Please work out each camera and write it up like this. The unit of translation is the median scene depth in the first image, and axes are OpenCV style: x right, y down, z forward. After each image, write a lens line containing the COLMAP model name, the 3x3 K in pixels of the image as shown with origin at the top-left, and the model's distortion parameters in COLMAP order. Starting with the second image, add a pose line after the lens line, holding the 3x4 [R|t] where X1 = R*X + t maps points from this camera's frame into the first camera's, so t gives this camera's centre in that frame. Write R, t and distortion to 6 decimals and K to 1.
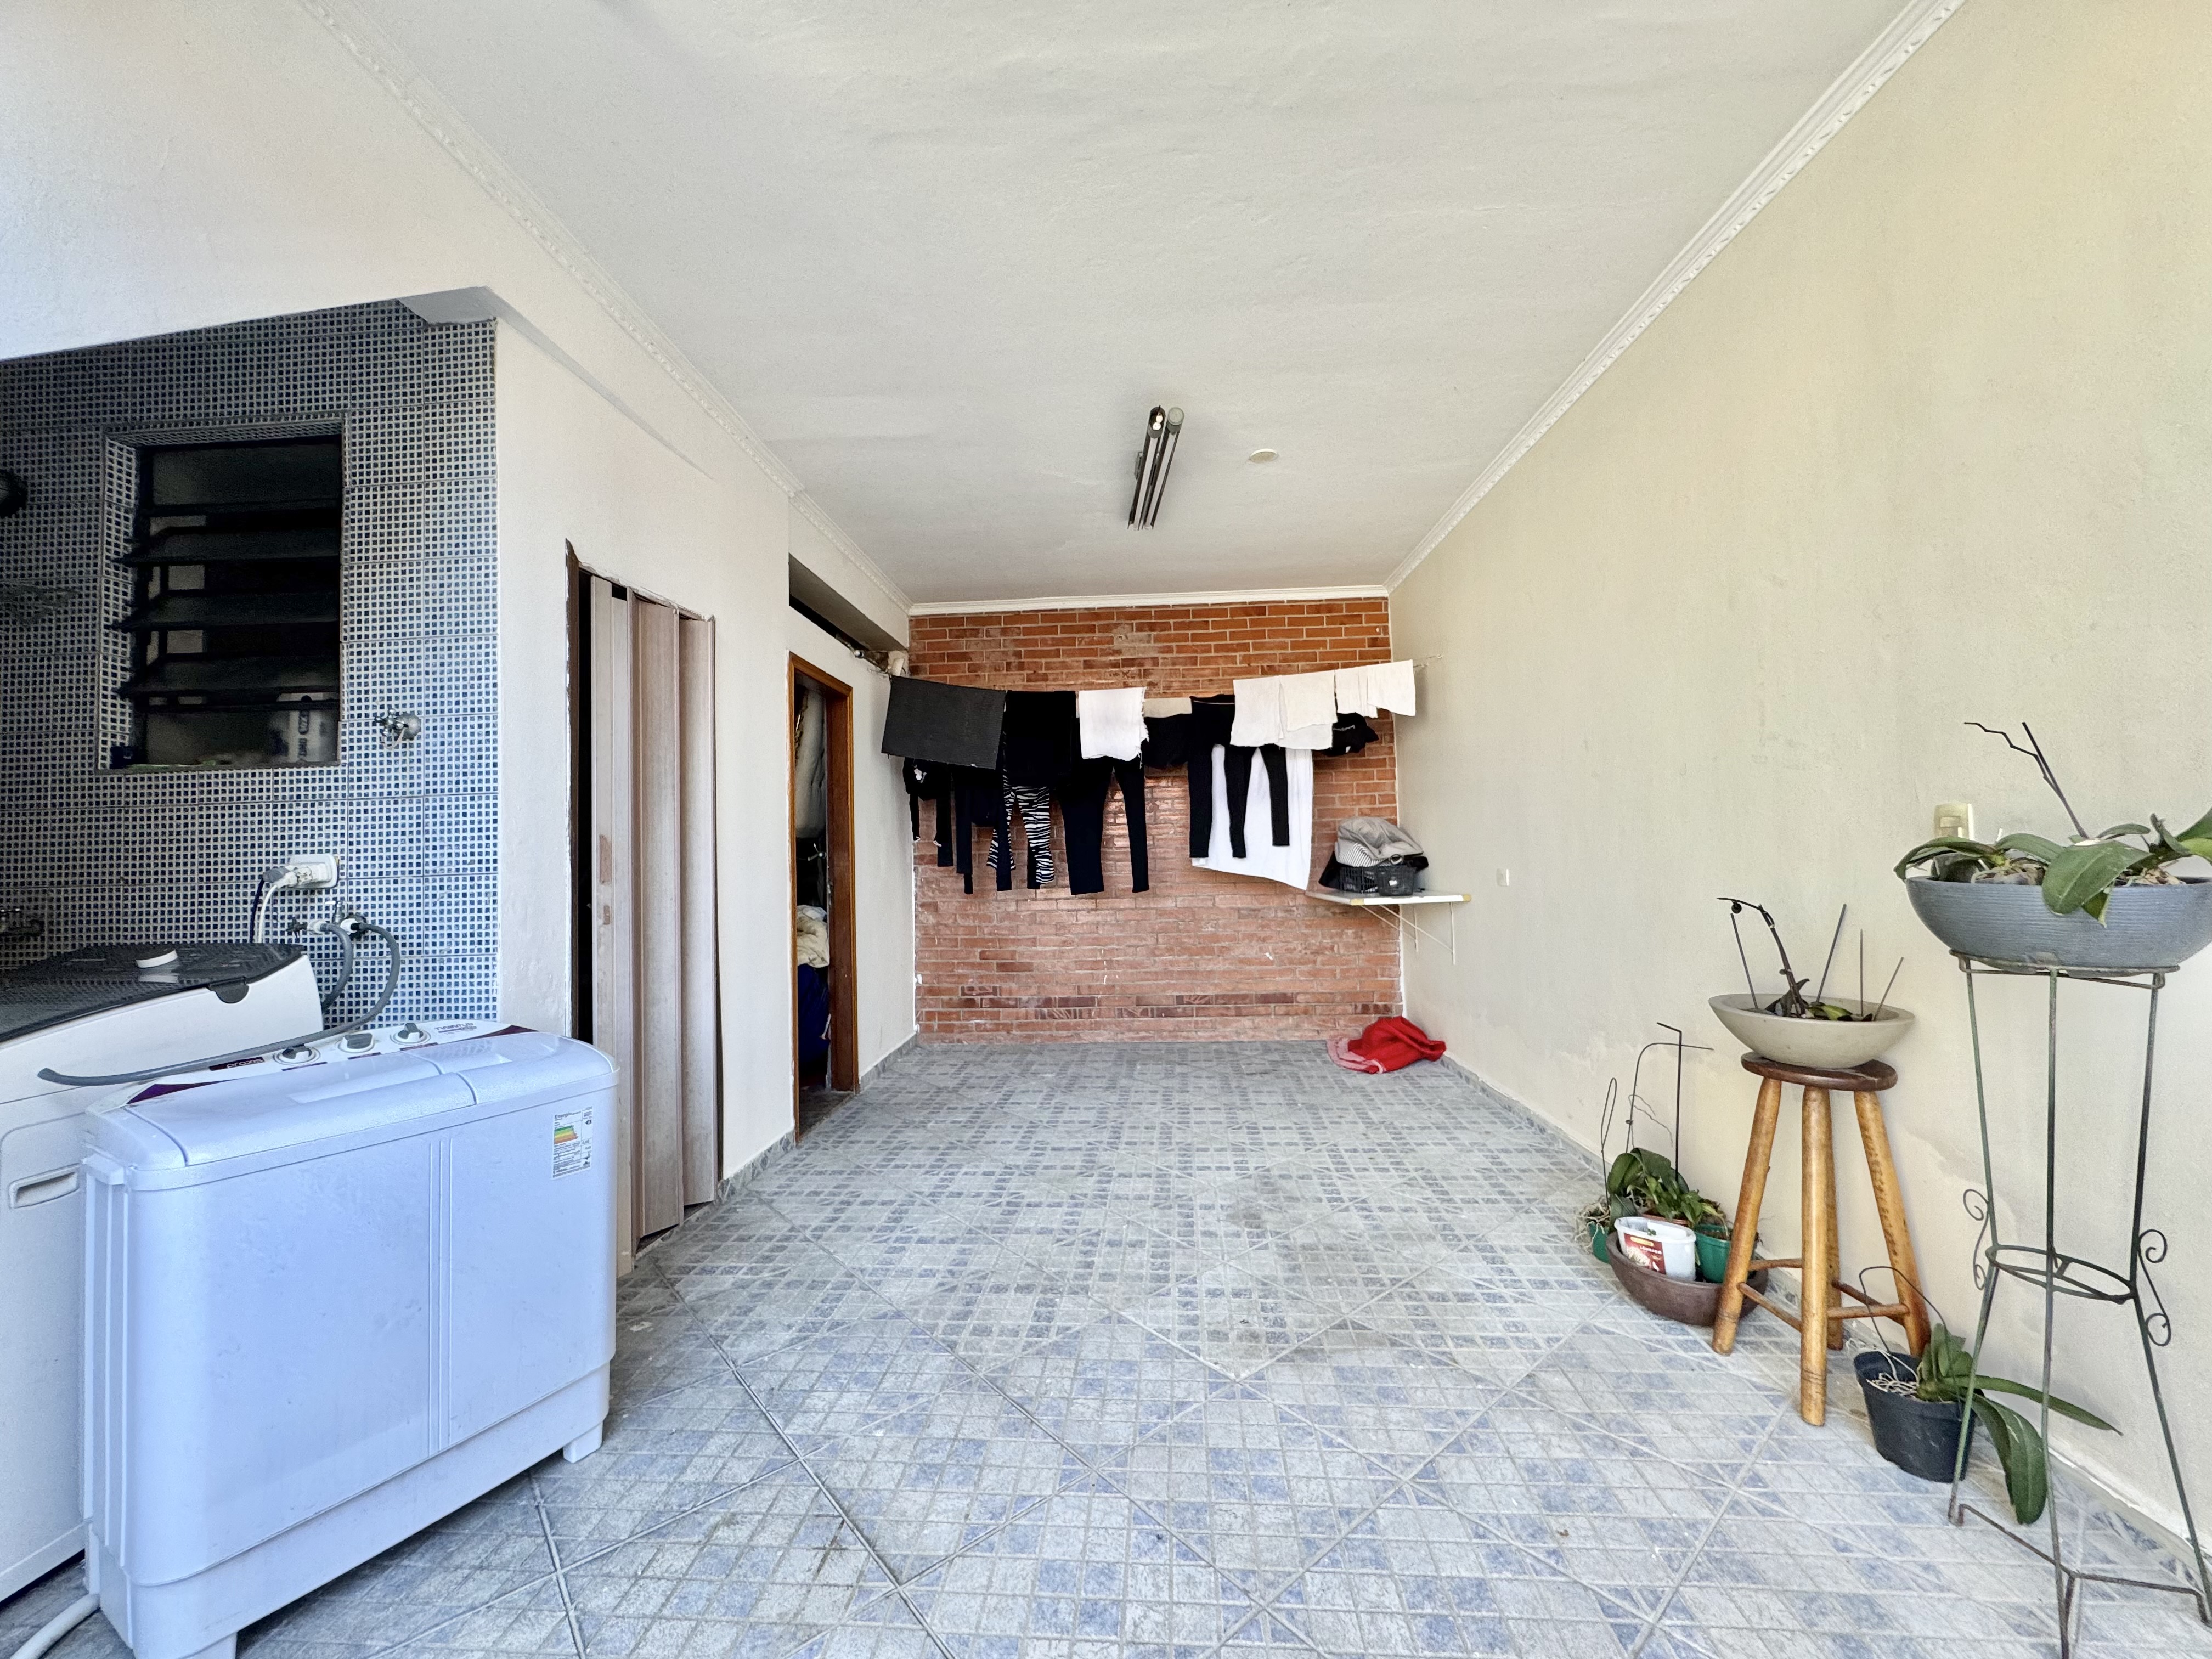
lens RADIAL K [[881.1, 0, 1104.3], [0, 881.1, 838.7], [0, 0, 1]] dist [-0.001175, 0.000180]
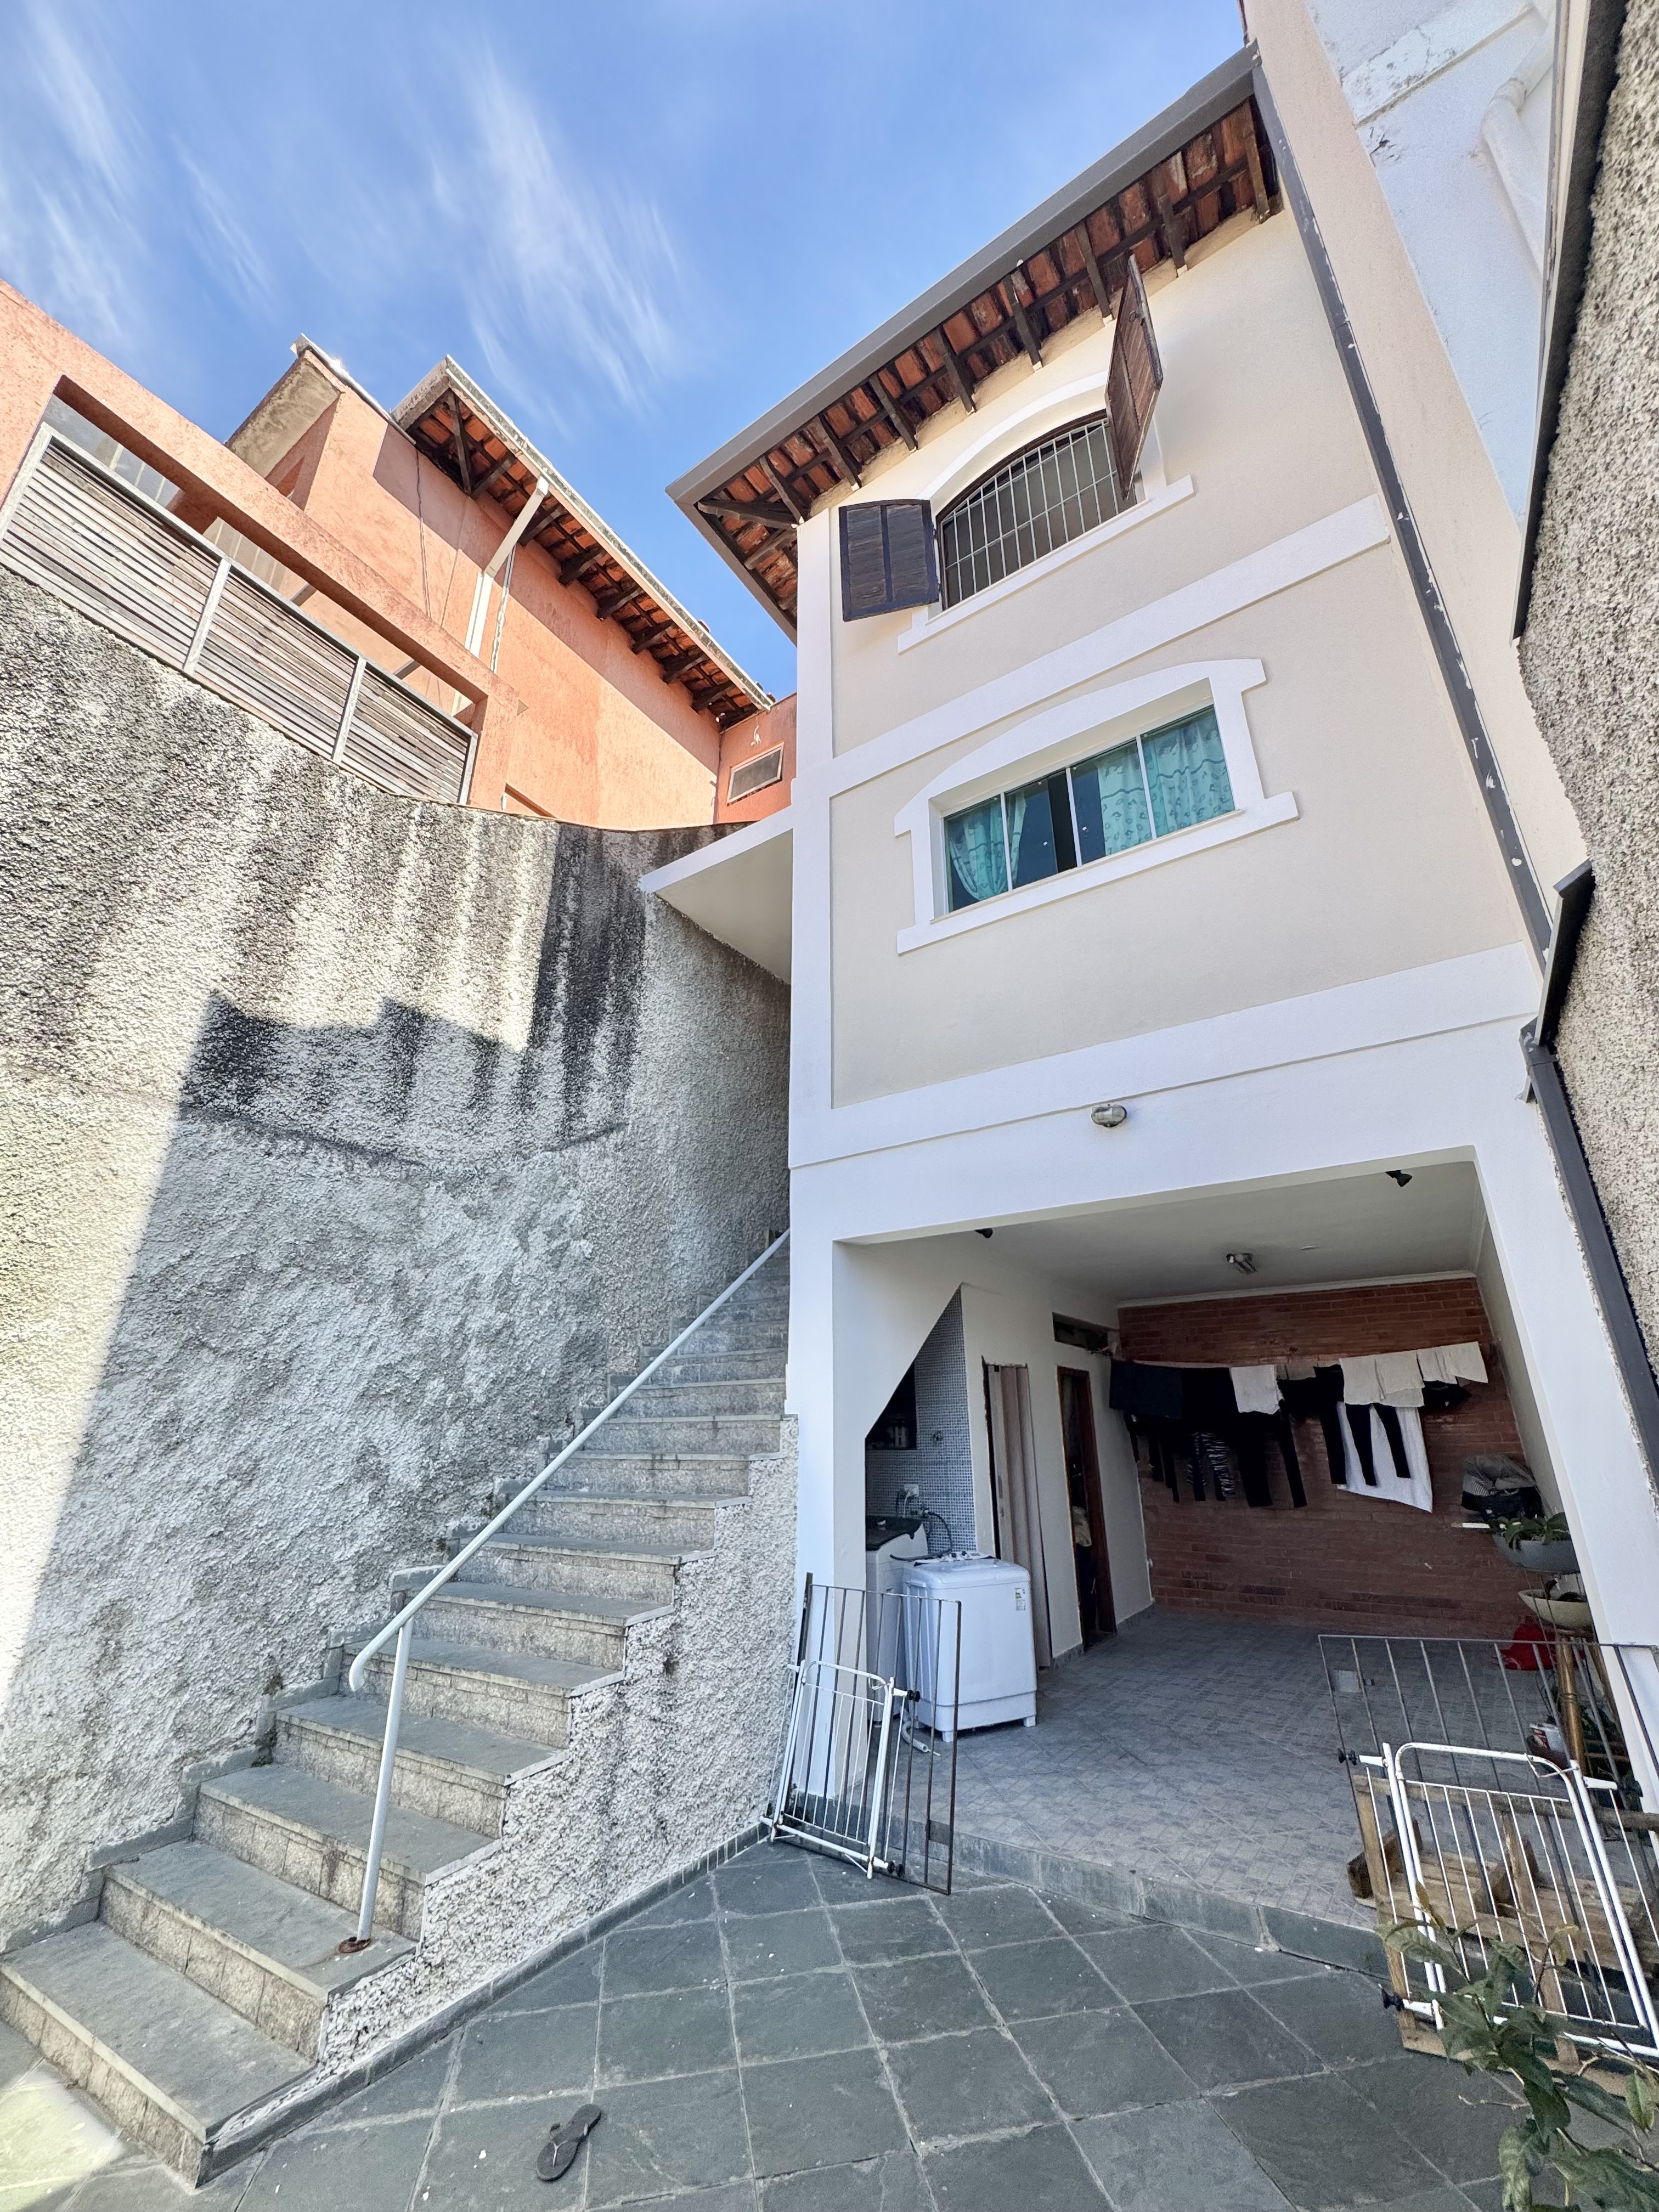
lens RADIAL K [[881.1, 0, 828.4], [0, 881.1, 1103.6], [0, 0, 1]] dist [-0.001175, 0.000180]
pose [[0.855148, -0.168389, -0.490273, 0.198825], [-0.003024, 0.944135, -0.329546, -0.086235], [0.518375, 0.283294, 0.806865, -0.753008]]
